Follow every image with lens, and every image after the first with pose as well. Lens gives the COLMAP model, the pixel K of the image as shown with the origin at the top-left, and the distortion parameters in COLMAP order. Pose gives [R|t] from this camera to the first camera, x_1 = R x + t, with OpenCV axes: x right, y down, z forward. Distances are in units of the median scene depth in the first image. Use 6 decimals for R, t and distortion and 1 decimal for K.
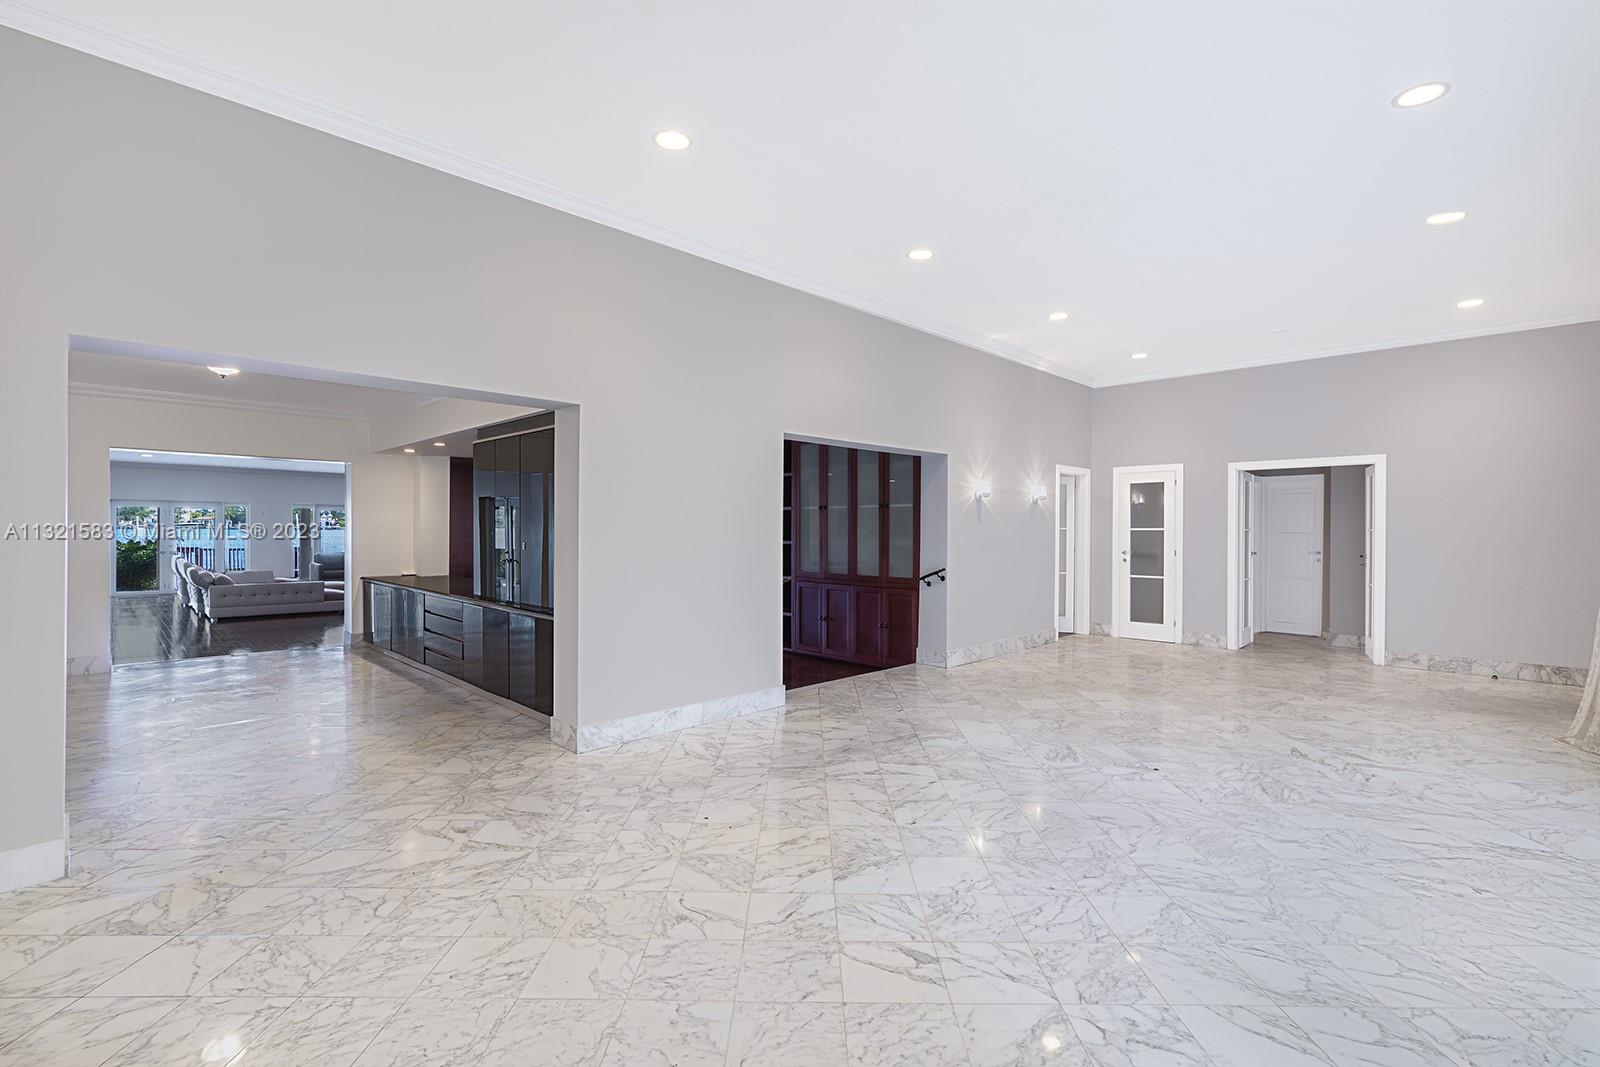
lens RADIAL K [[713.8, 0, 800.0], [0, 713.8, 533.5], [0, 0, 1]] dist [0.000735, 0.000115]
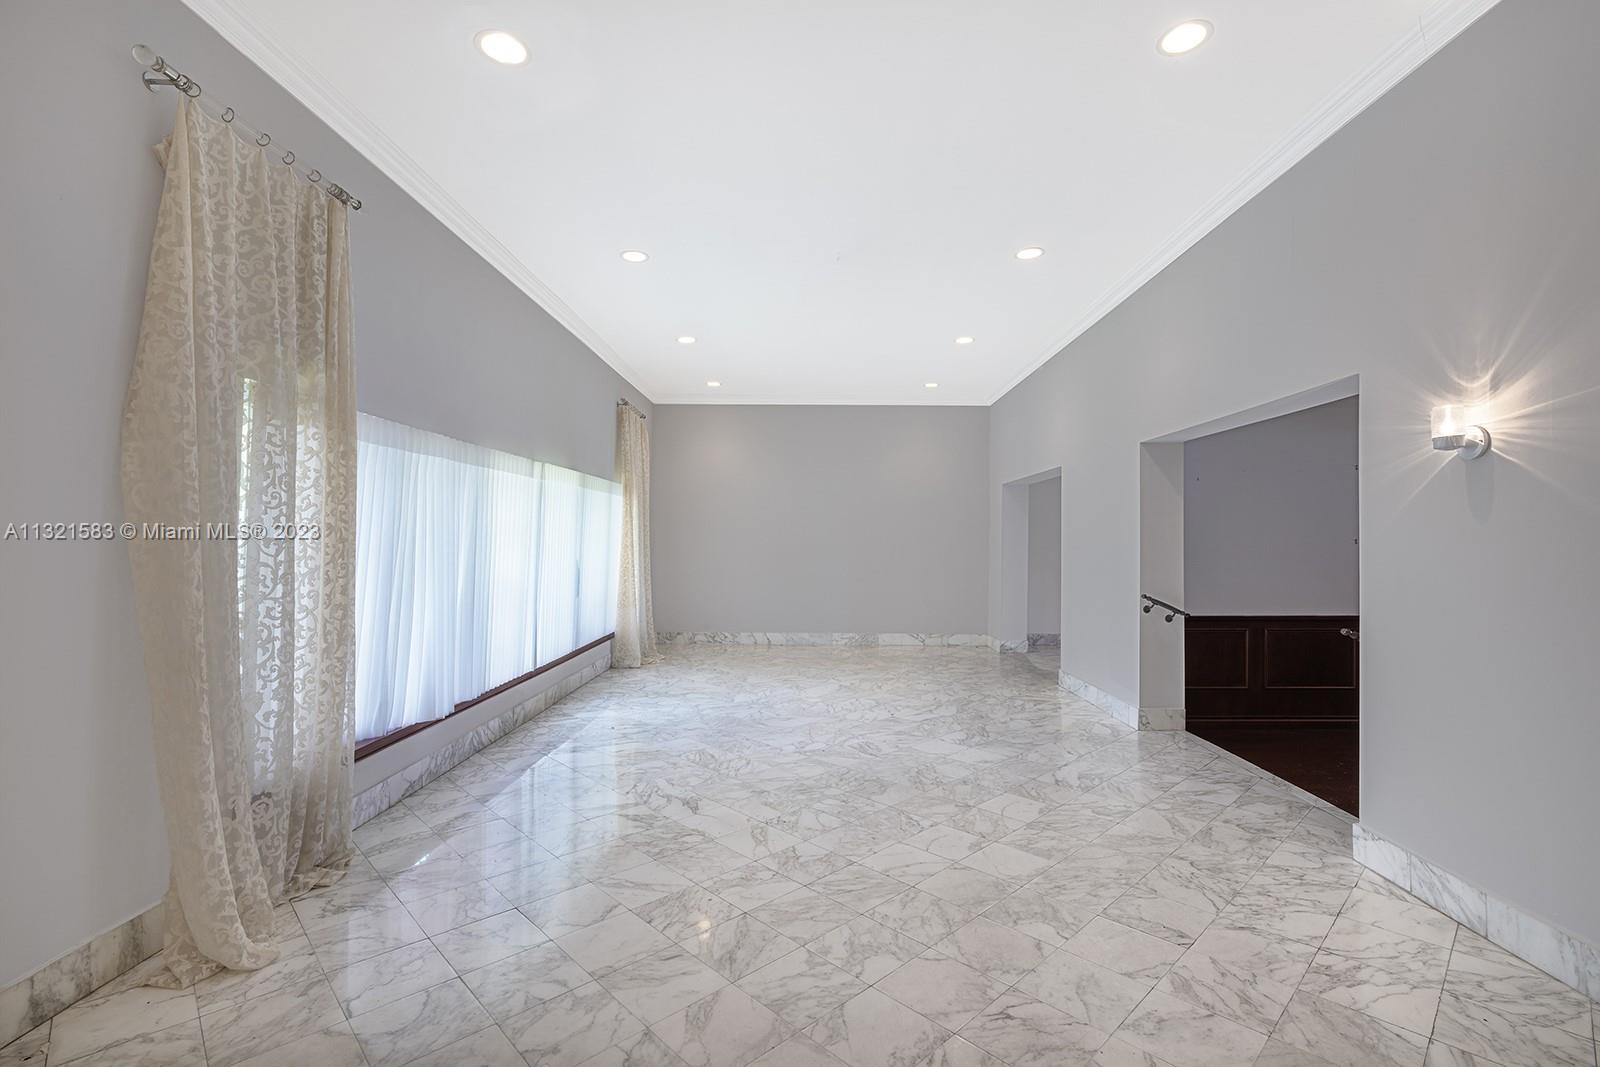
lens RADIAL K [[713.8, 0, 800.0], [0, 713.8, 533.5], [0, 0, 1]] dist [0.000735, 0.000115]
pose [[-0.715903, -0.013817, -0.698063, 1.300224], [-0.009506, 0.999904, -0.010043, -0.010636], [0.698135, -0.000554, -0.715966, 1.837206]]
